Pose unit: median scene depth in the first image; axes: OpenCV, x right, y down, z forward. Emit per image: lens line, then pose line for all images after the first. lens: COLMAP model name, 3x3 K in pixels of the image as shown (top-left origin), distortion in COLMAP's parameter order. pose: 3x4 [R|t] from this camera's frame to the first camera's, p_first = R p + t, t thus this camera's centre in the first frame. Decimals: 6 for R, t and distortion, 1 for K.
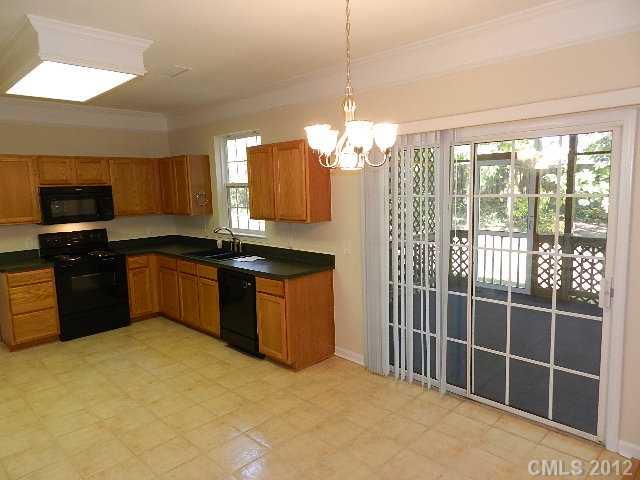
lens RADIAL K [[435.1, 0, 321.5], [0, 435.1, 238.2], [0, 0, 1]] dist [0.008441, 0.001831]
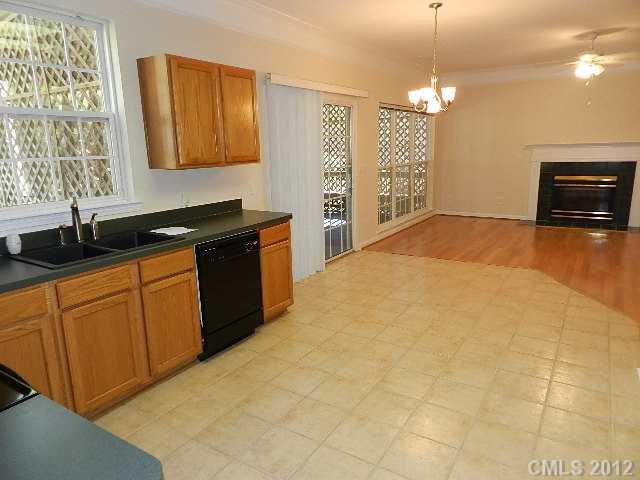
lens RADIAL K [[435.1, 0, 320.1], [0, 435.1, 237.7], [0, 0, 1]] dist [0.008441, 0.001831]
pose [[-0.206458, -0.172786, 0.963078, -0.828184], [0.149645, 0.967129, 0.205593, -0.042982], [-0.966944, 0.186566, -0.173815, 0.882885]]
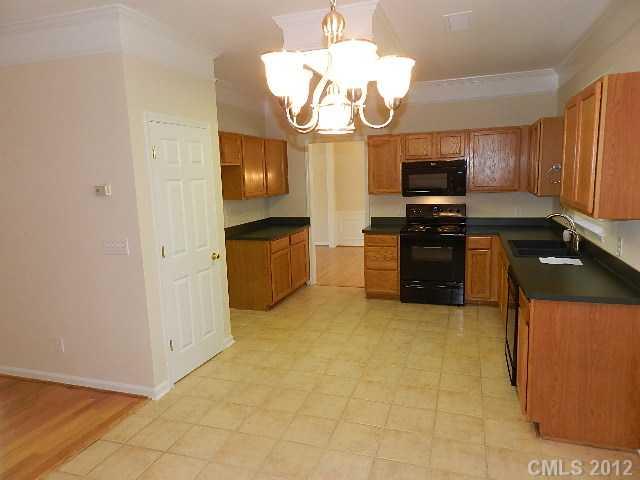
lens RADIAL K [[435.1, 0, 318.0], [0, 435.1, 240.3], [0, 0, 1]] dist [0.008441, 0.001831]
pose [[0.433771, 0.150102, -0.888432, 0.282961], [-0.091759, 0.988259, 0.122167, -0.035523], [0.896339, 0.028530, 0.442452, 0.323310]]
